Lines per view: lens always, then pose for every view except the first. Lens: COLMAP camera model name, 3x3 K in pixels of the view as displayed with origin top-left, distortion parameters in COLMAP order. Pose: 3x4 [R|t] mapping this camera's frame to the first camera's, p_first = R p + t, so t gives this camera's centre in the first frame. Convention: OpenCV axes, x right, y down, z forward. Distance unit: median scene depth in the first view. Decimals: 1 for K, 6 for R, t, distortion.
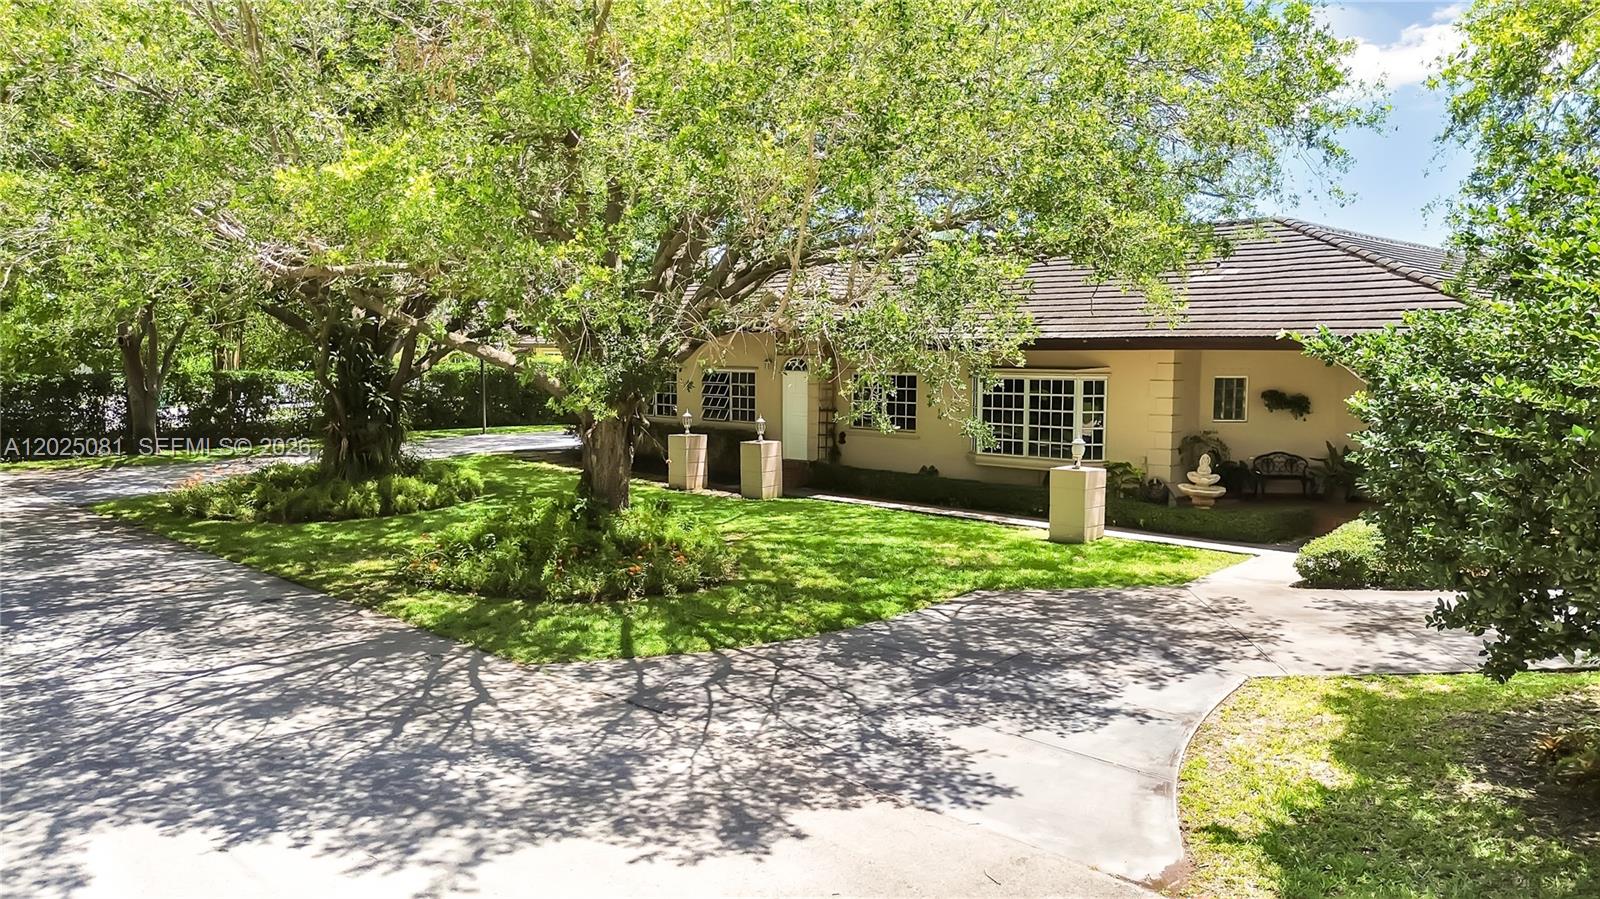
lens RADIAL K [[1126.7, 0, 800.0], [0, 1126.7, 449.5], [0, 0, 1]] dist [0.059866, -0.068124]
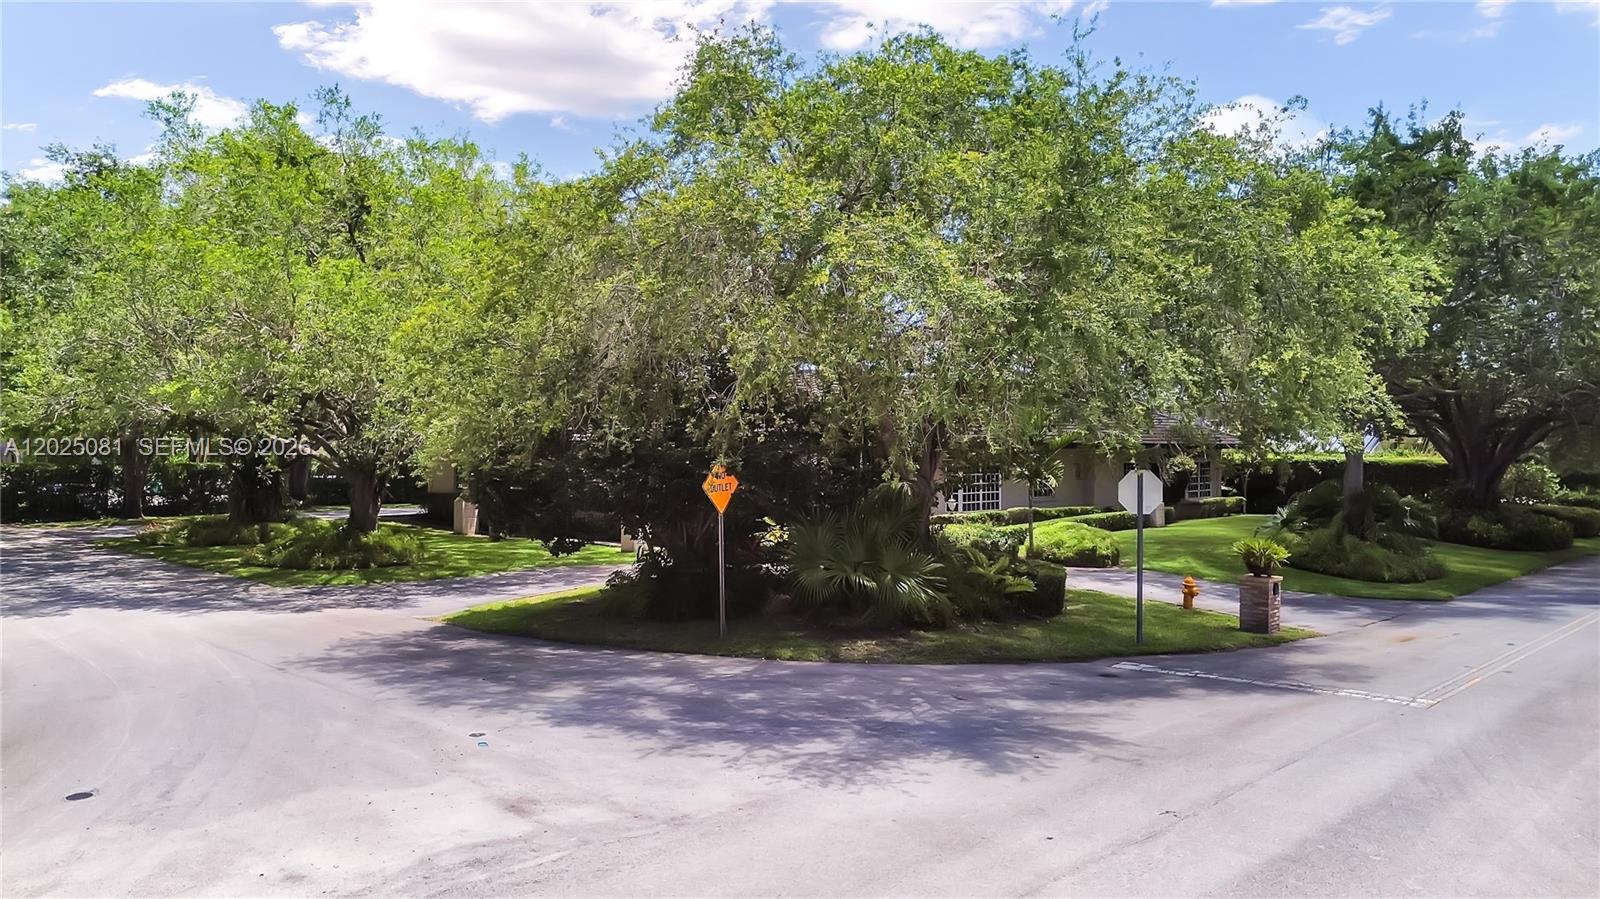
lens RADIAL K [[1126.7, 0, 800.0], [0, 1126.7, 449.5], [0, 0, 1]] dist [0.059866, -0.068124]
pose [[0.999922, 0.002779, -0.012175, 0.391969], [-0.003856, 0.995993, -0.089349, 0.056806], [0.011878, 0.089389, 0.995926, -0.596540]]
